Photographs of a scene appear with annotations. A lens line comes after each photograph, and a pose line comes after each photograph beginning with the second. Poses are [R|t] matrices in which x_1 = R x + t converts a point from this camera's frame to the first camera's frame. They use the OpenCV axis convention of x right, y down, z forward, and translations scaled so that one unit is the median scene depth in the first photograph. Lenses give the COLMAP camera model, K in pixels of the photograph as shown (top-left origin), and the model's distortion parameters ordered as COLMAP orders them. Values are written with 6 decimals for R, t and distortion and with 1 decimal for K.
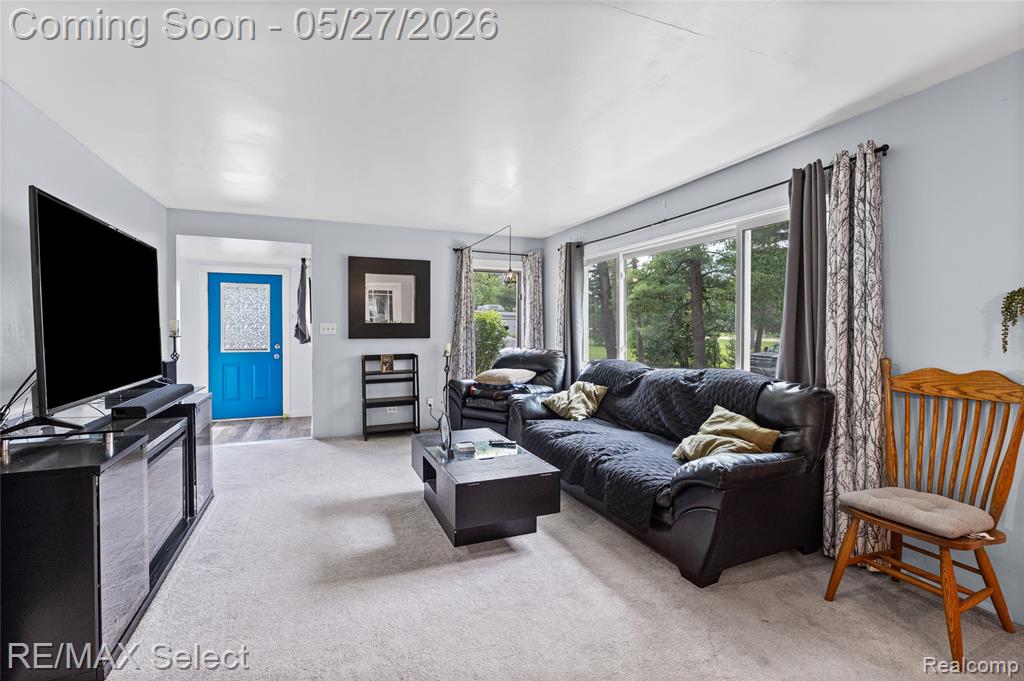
lens RADIAL K [[466.3, 0, 510.6], [0, 466.3, 334.9], [0, 0, 1]] dist [-0.005817, 0.001364]
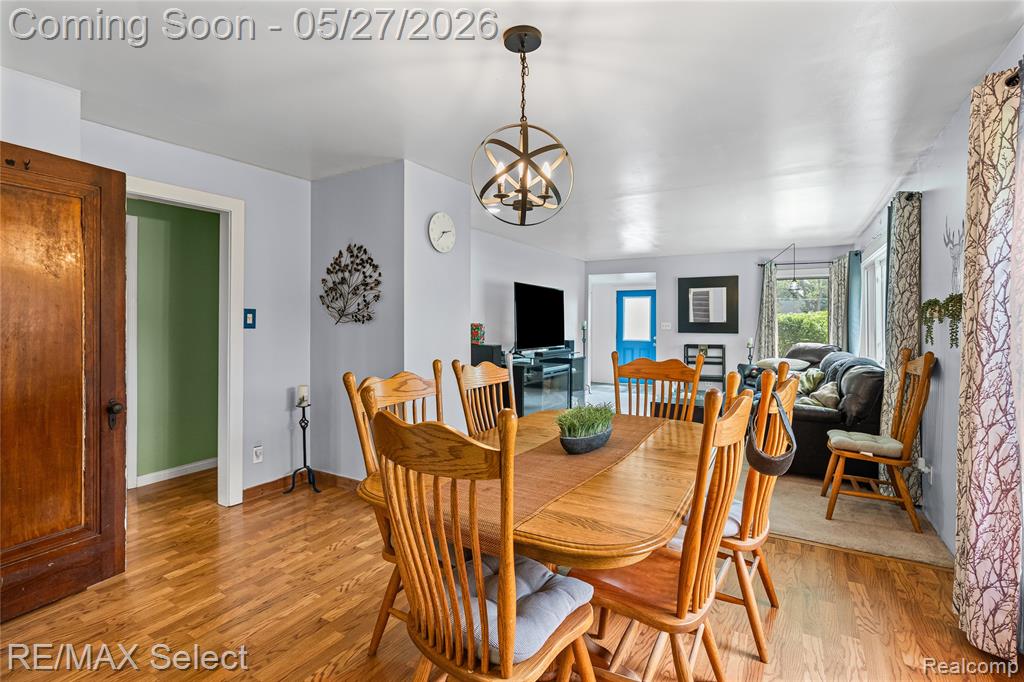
lens RADIAL K [[468.5, 0, 518.1], [0, 468.5, 324.6], [0, 0, 1]] dist [-0.006928, 0.001265]
pose [[0.615264, 0.002821, -0.788316, 0.516744], [-0.016210, 0.999827, -0.009073, 0.003878], [0.788154, 0.018361, 0.615204, -0.330039]]
